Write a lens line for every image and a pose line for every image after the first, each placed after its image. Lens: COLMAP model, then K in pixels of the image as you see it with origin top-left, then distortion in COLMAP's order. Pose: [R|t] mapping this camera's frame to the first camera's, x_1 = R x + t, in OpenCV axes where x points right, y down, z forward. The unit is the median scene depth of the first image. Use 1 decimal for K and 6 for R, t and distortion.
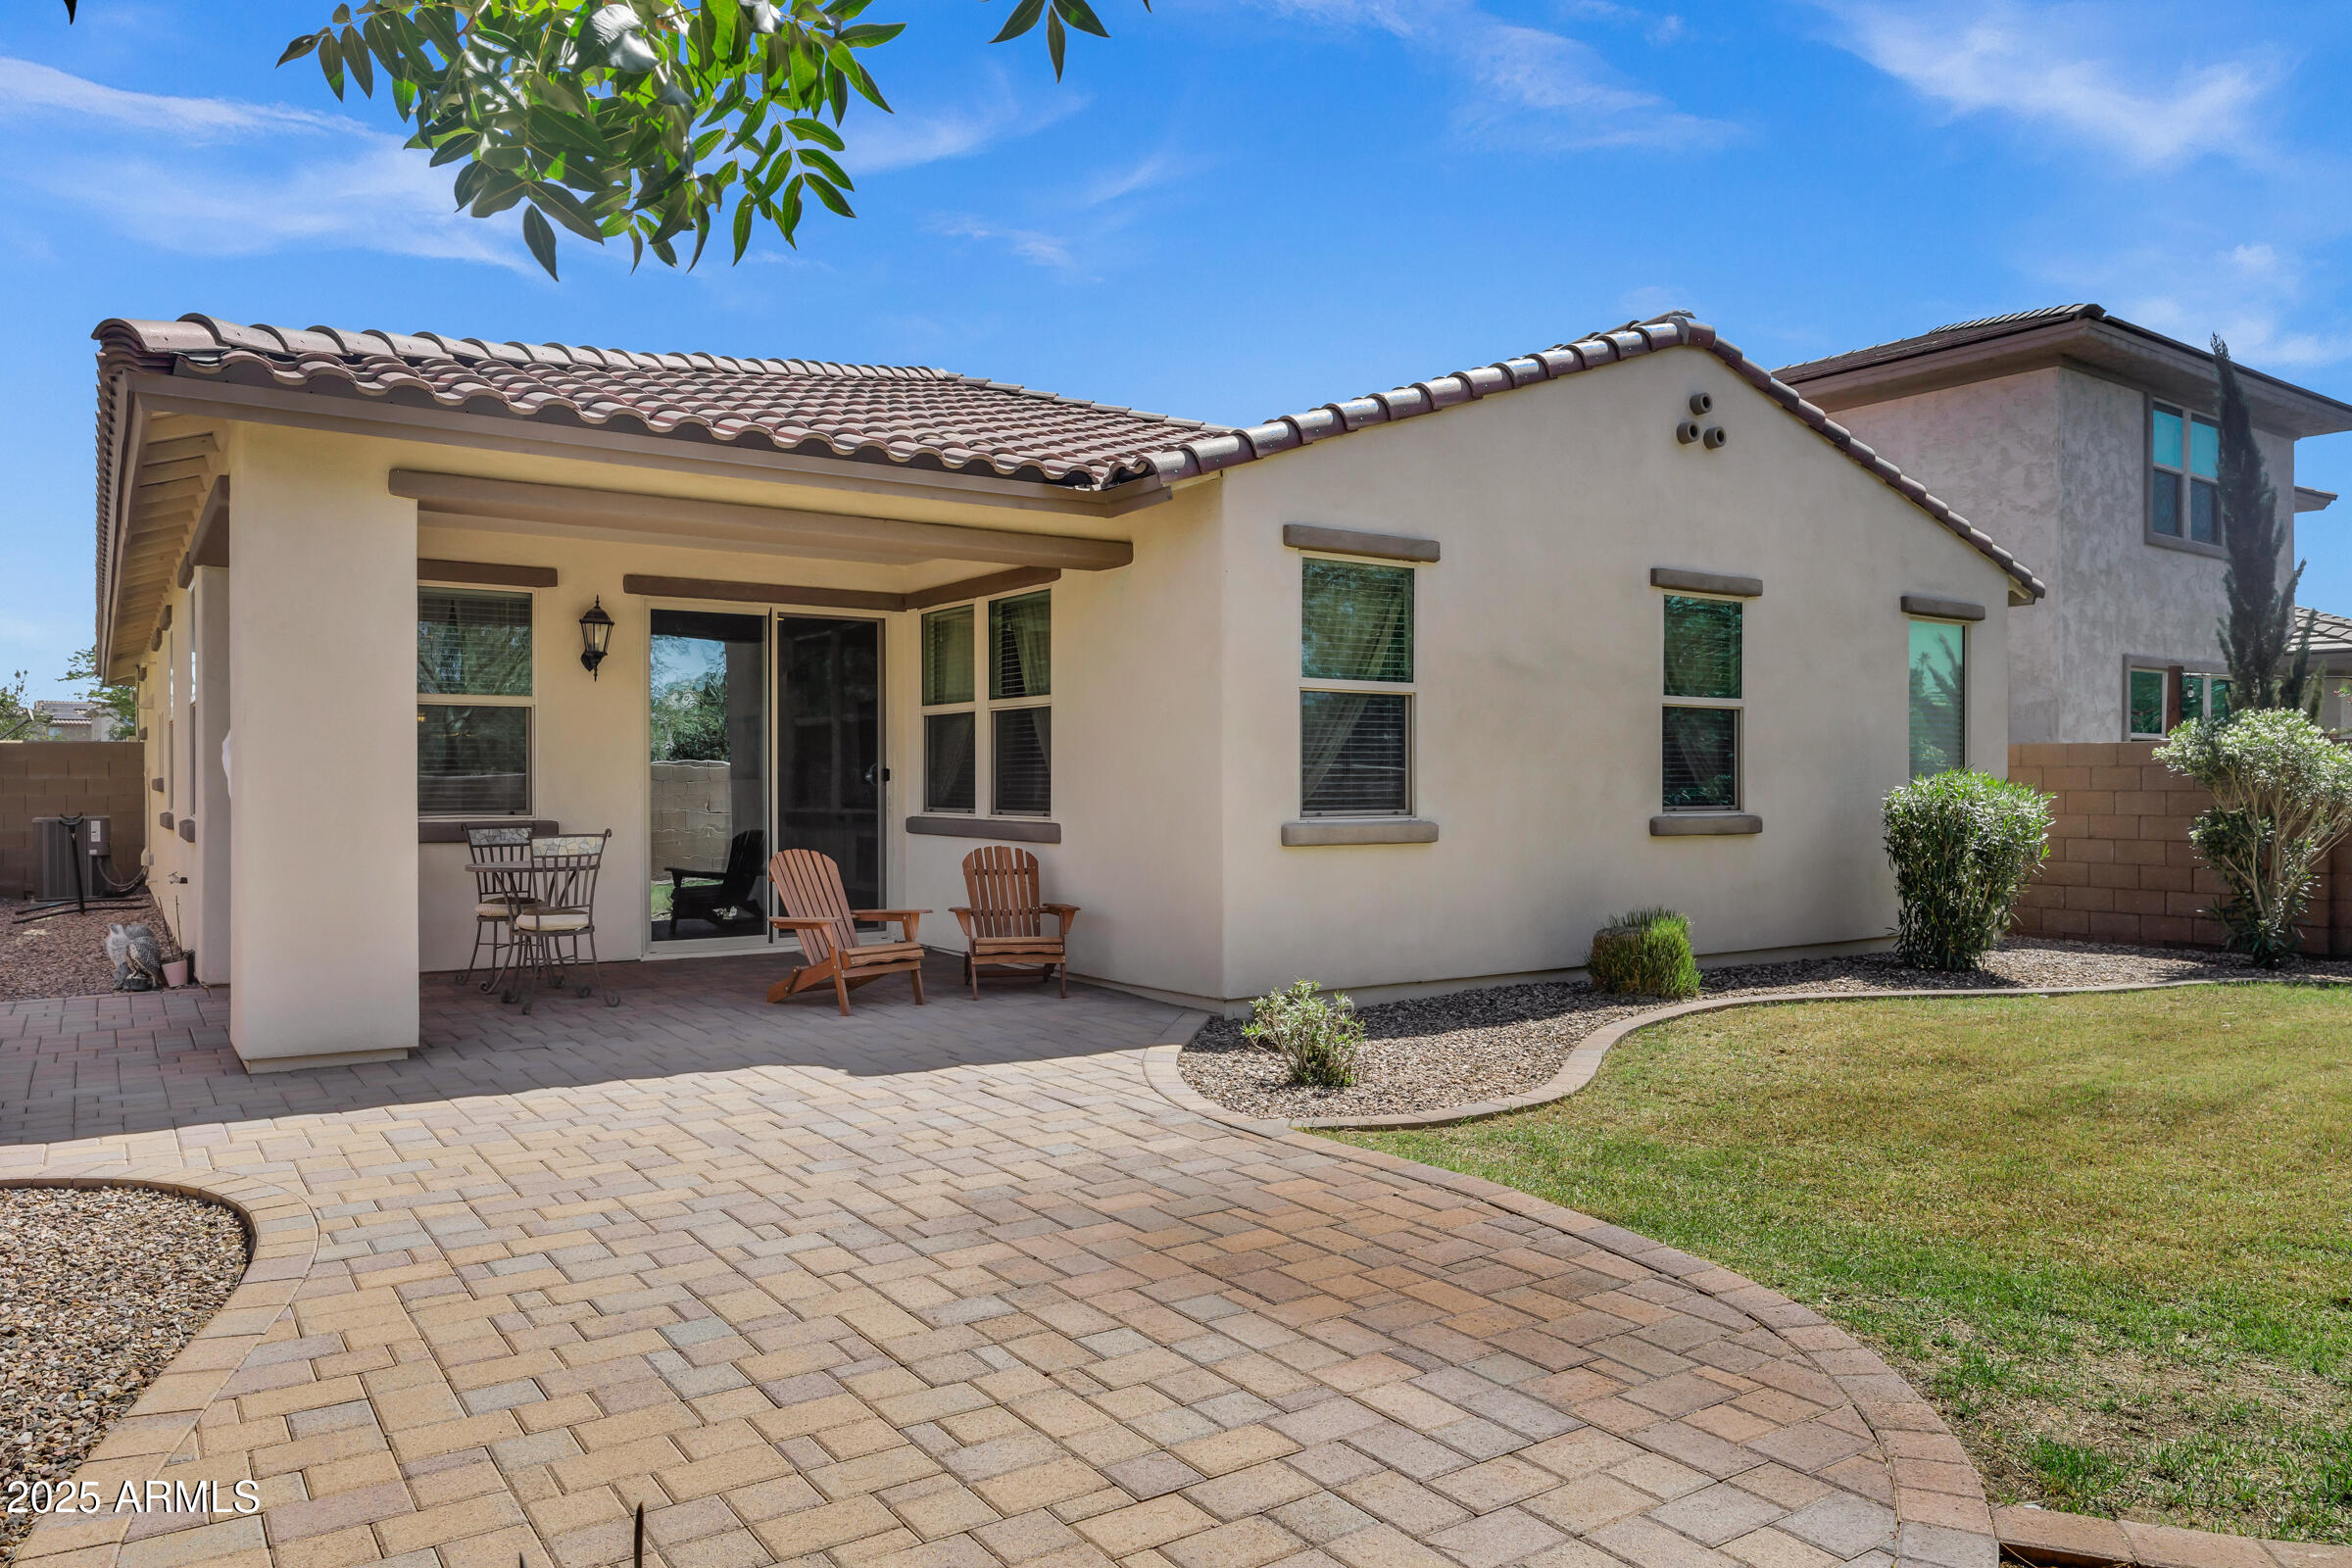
lens RADIAL K [[1576.6, 0, 1162.3], [0, 1576.6, 793.0], [0, 0, 1]] dist [-0.003721, 0.000594]
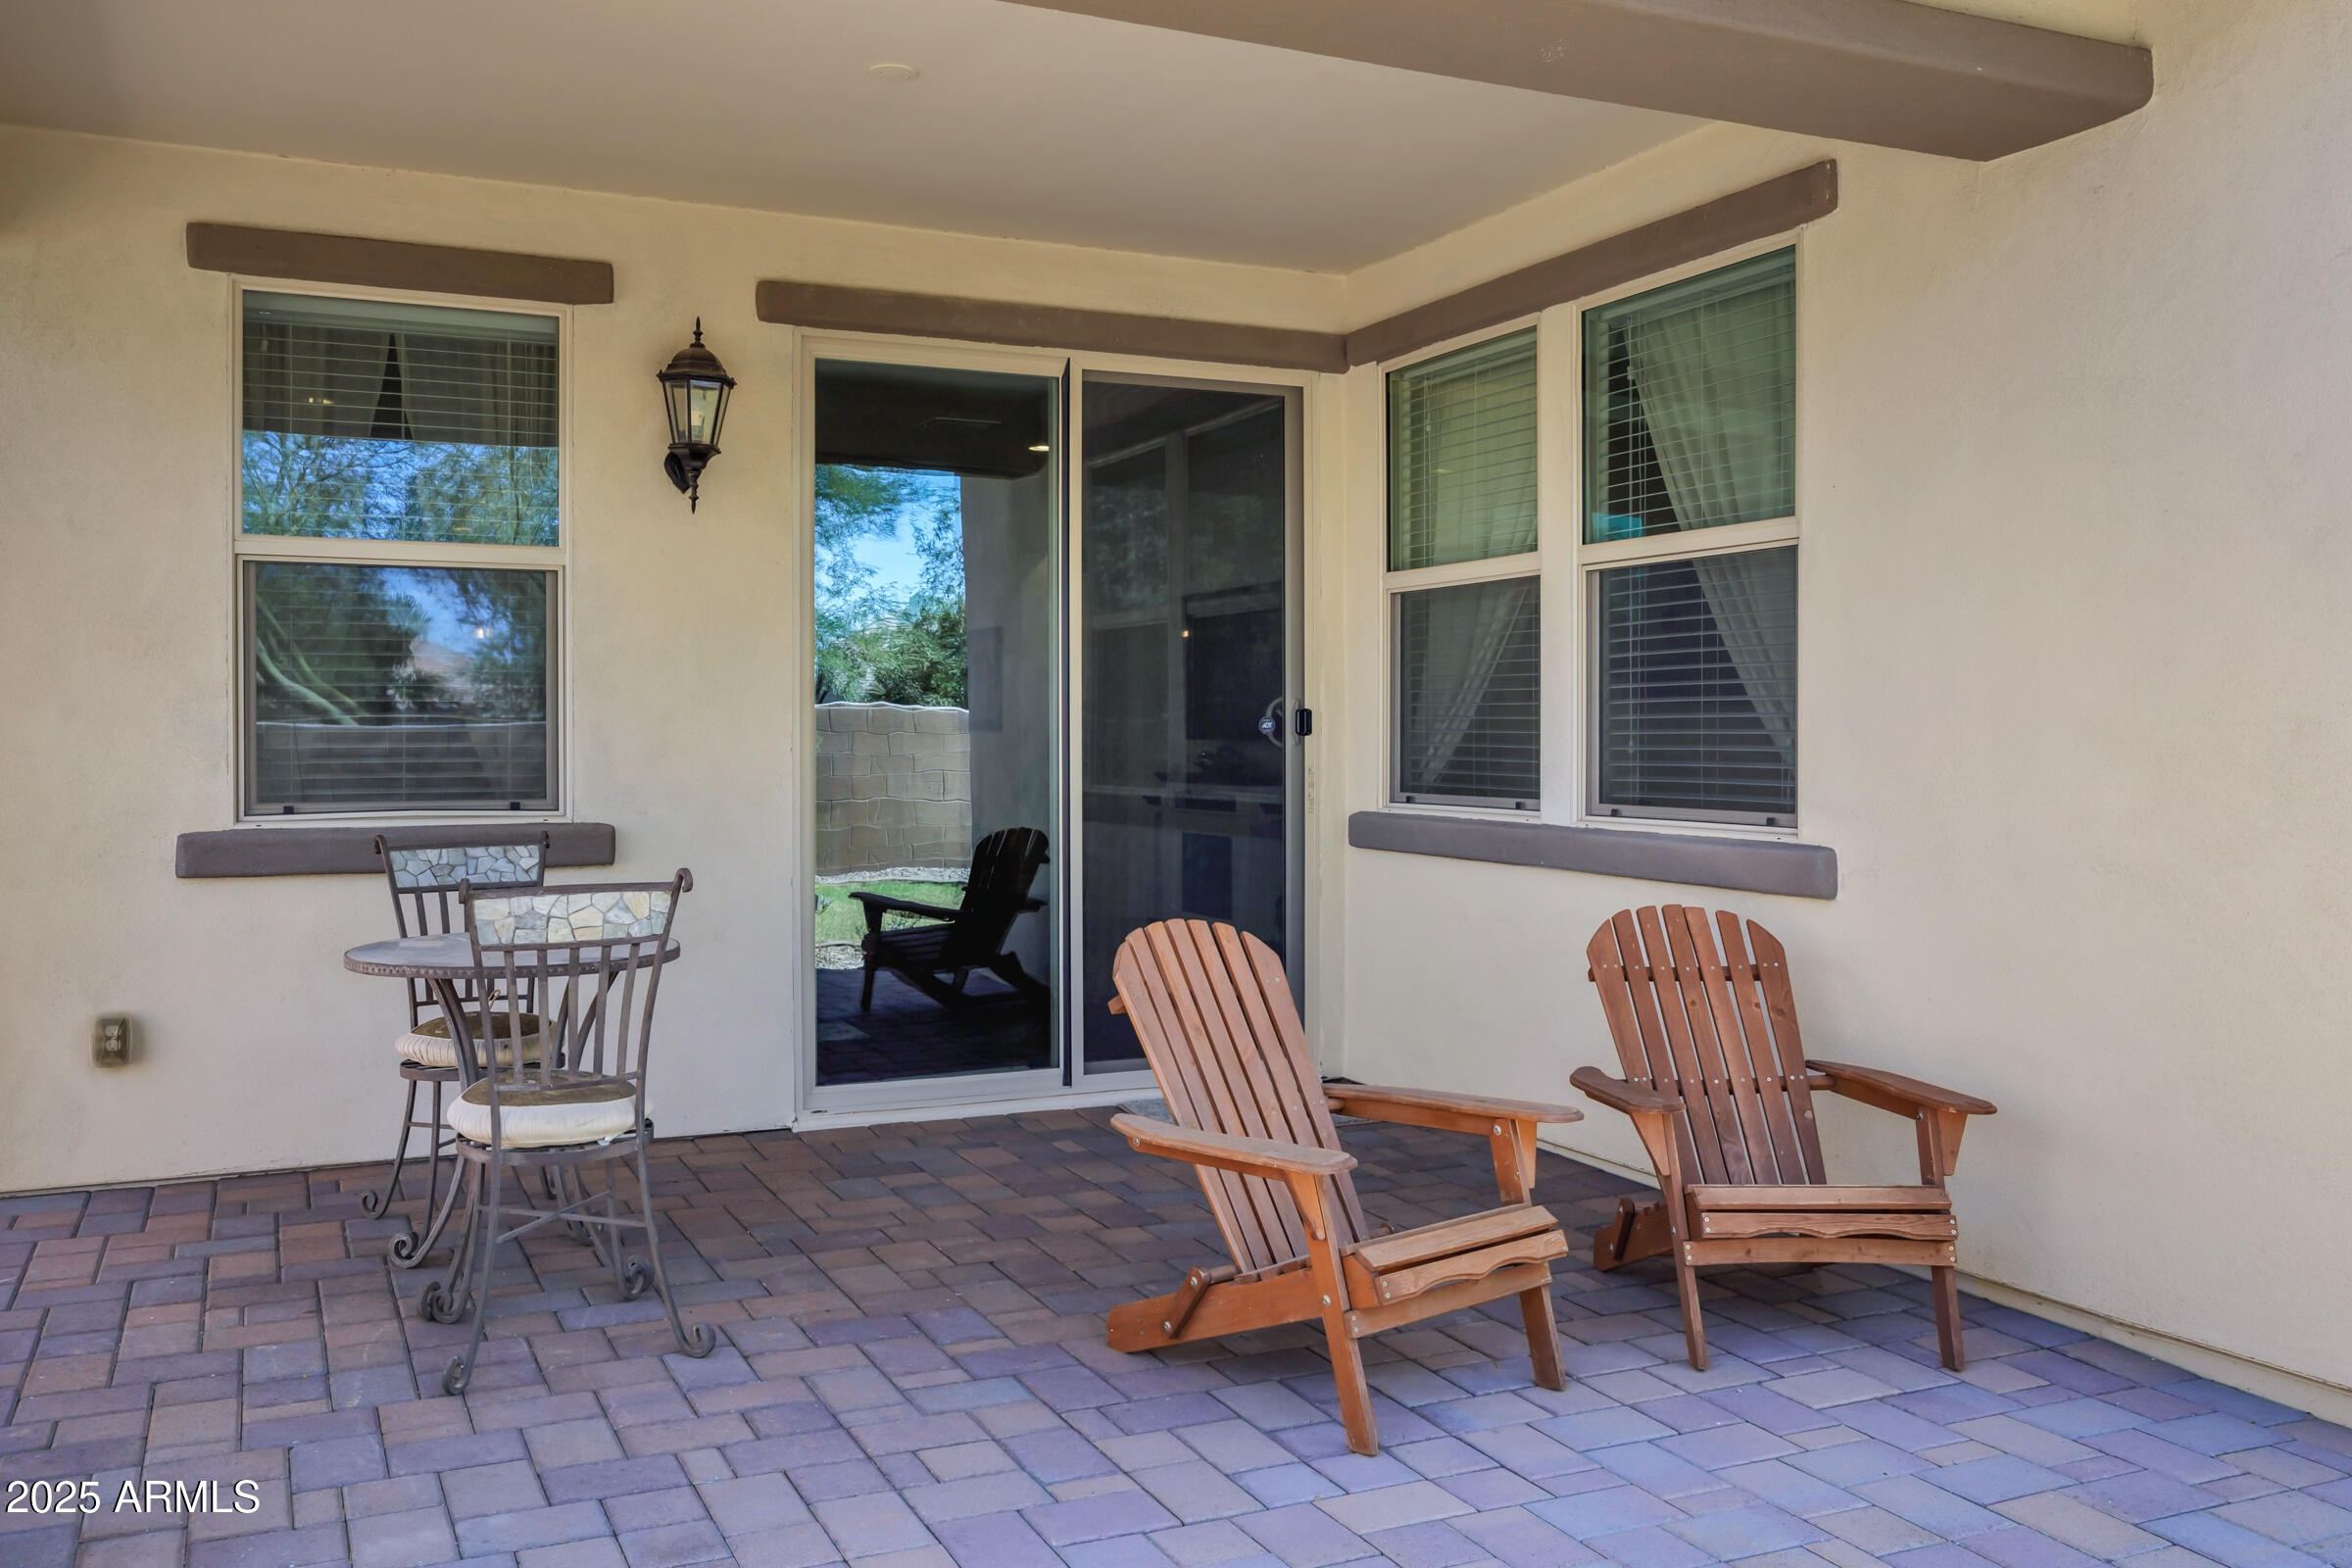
lens RADIAL K [[1871.2, 0, 1180.5], [0, 1871.2, 772.2], [0, 0, 1]] dist [-0.018481, -0.003494]
pose [[0.990554, 0.003542, -0.137077, -0.150845], [-0.001699, 0.999907, 0.013561, -0.004511], [0.137112, -0.013200, 0.990468, 0.495737]]
